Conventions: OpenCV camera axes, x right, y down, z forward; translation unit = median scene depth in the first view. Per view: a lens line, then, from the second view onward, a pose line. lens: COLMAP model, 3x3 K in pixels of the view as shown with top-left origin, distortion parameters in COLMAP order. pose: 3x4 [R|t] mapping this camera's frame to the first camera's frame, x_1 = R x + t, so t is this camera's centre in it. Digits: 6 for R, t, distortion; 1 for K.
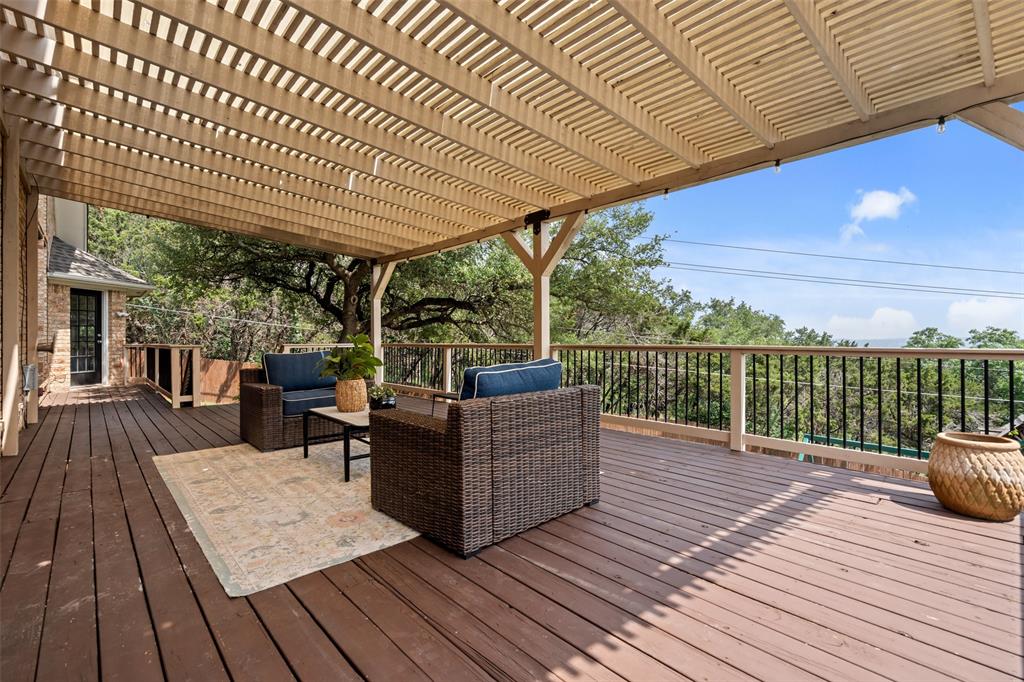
lens RADIAL K [[467.6, 0, 511.4], [0, 467.6, 340.2], [0, 0, 1]] dist [-0.001067, 0.001077]
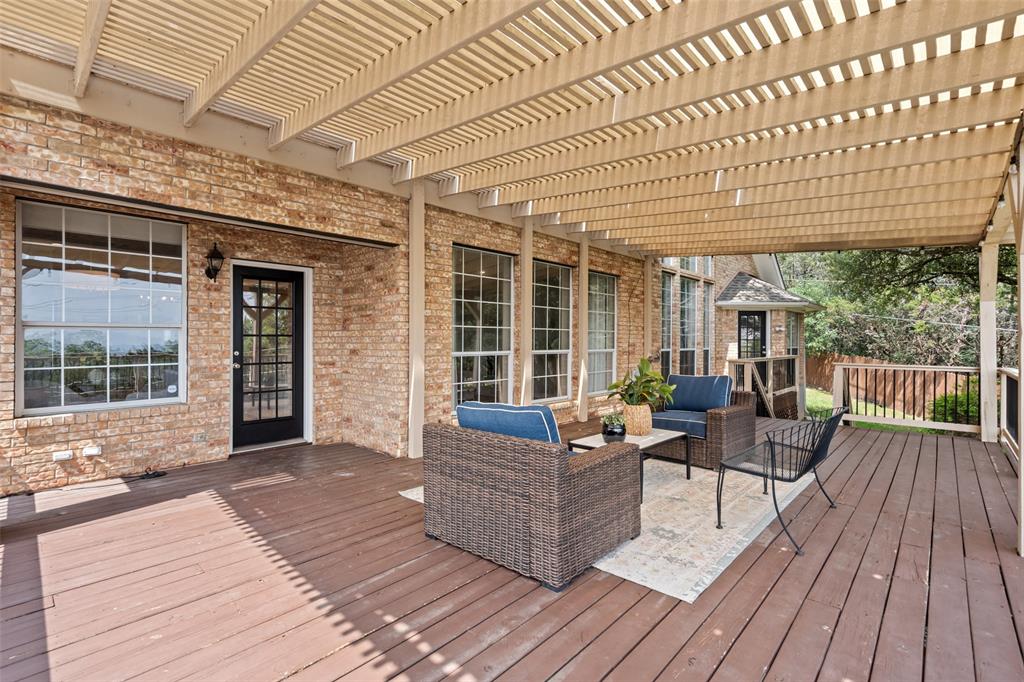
lens RADIAL K [[467.6, 0, 511.0], [0, 467.6, 341.4], [0, 0, 1]] dist [-0.001067, 0.001077]
pose [[0.076589, 0.002711, -0.997059, 1.224961], [-0.004140, 0.999989, 0.002401, -0.110370], [0.997054, 0.003944, 0.076600, 1.063321]]
